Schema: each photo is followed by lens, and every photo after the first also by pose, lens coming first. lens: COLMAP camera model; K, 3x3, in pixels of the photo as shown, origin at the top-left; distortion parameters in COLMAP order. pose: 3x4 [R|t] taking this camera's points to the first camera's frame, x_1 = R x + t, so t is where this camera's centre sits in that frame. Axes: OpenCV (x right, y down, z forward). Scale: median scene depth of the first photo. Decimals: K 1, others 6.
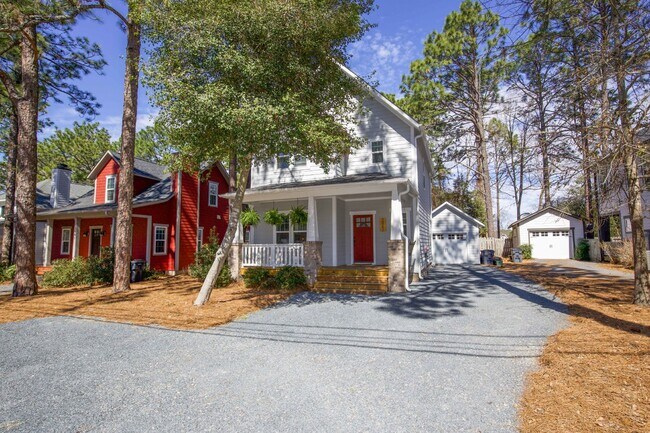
lens RADIAL K [[314.7, 0, 337.2], [0, 314.7, 215.7], [0, 0, 1]] dist [-0.028849, -0.000322]
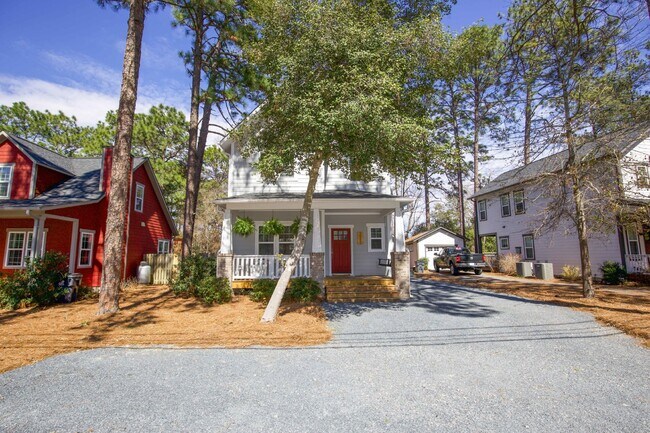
lens RADIAL K [[306.5, 0, 312.0], [0, 306.5, 210.4], [0, 0, 1]] dist [-0.025064, 0.000088]
pose [[0.935029, 0.058569, 0.349700, -0.295795], [-0.036340, 0.996899, -0.069799, 0.010546], [-0.352704, 0.052556, 0.934258, 0.049742]]
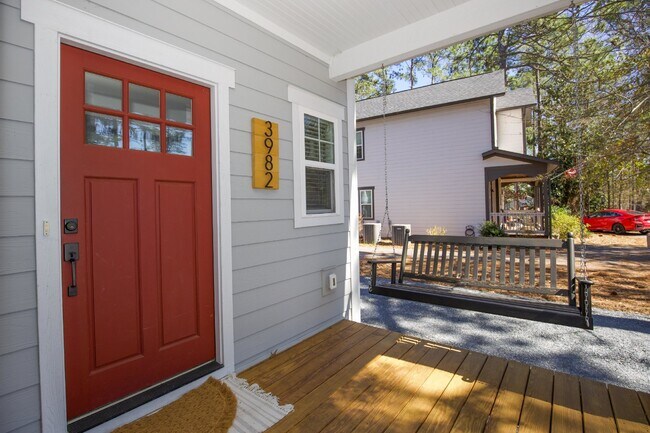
lens RADIAL K [[306.5, 0, 312.0], [0, 306.5, 210.4], [0, 0, 1]] dist [-0.025064, 0.000088]
pose [[0.338970, -0.003050, 0.940792, -0.019325], [-0.056934, 0.998095, 0.023749, 0.044390], [-0.939073, -0.061613, 0.338151, 0.692604]]
